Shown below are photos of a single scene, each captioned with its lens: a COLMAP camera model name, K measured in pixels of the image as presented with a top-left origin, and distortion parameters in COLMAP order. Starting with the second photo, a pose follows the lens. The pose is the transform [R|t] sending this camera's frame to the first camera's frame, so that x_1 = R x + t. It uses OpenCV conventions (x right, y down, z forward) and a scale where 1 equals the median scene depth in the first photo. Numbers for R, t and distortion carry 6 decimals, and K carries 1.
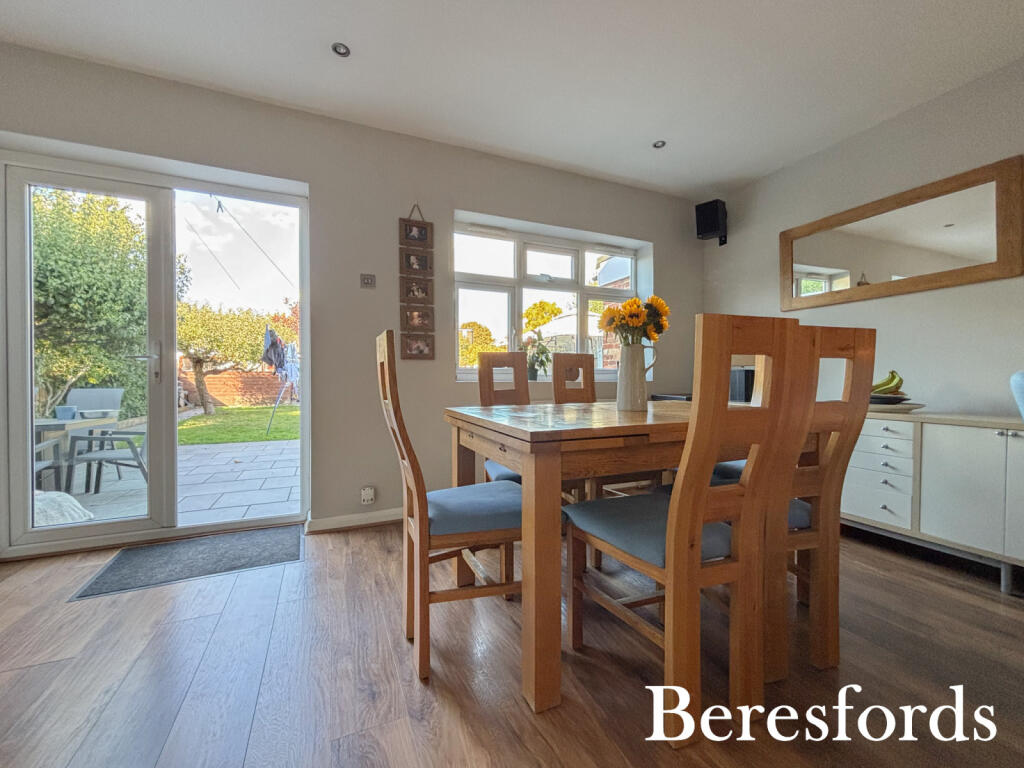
lens RADIAL K [[413.4, 0, 511.1], [0, 413.4, 384.9], [0, 0, 1]] dist [0.002376, 0.001513]
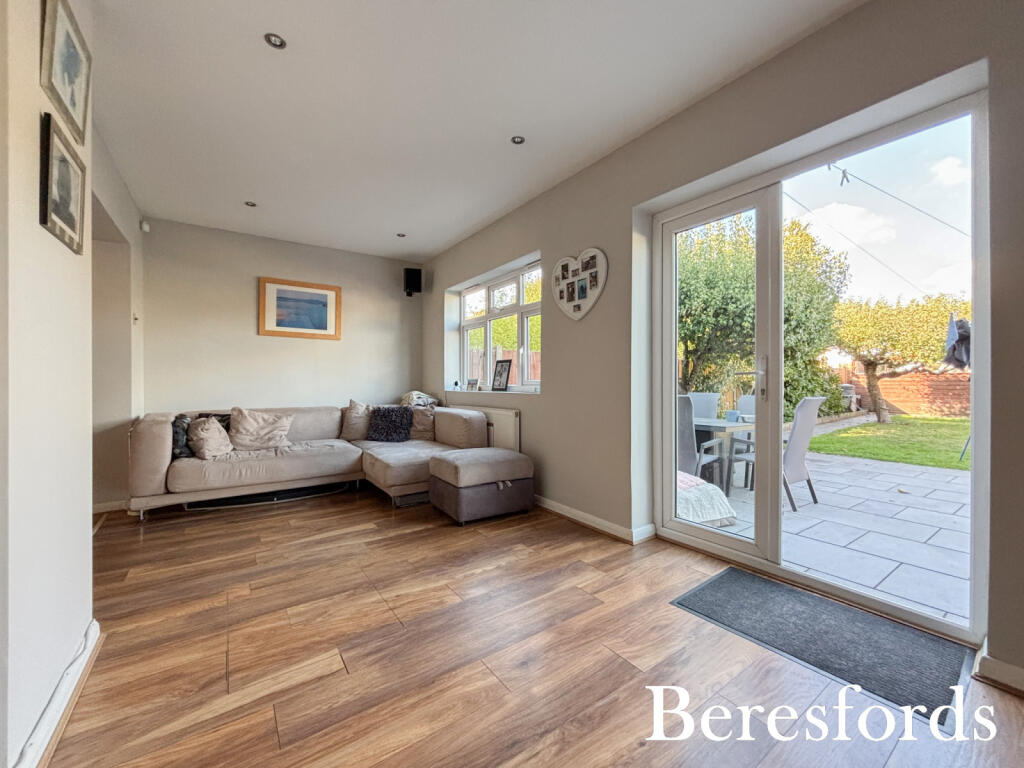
lens RADIAL K [[413.4, 0, 510.9], [0, 413.4, 382.5], [0, 0, 1]] dist [0.002376, 0.001513]
pose [[0.191846, 0.003998, -0.981417, -0.037531], [-0.012687, 0.999918, 0.001593, -0.025254], [0.981343, 0.012146, 0.191881, 0.174468]]
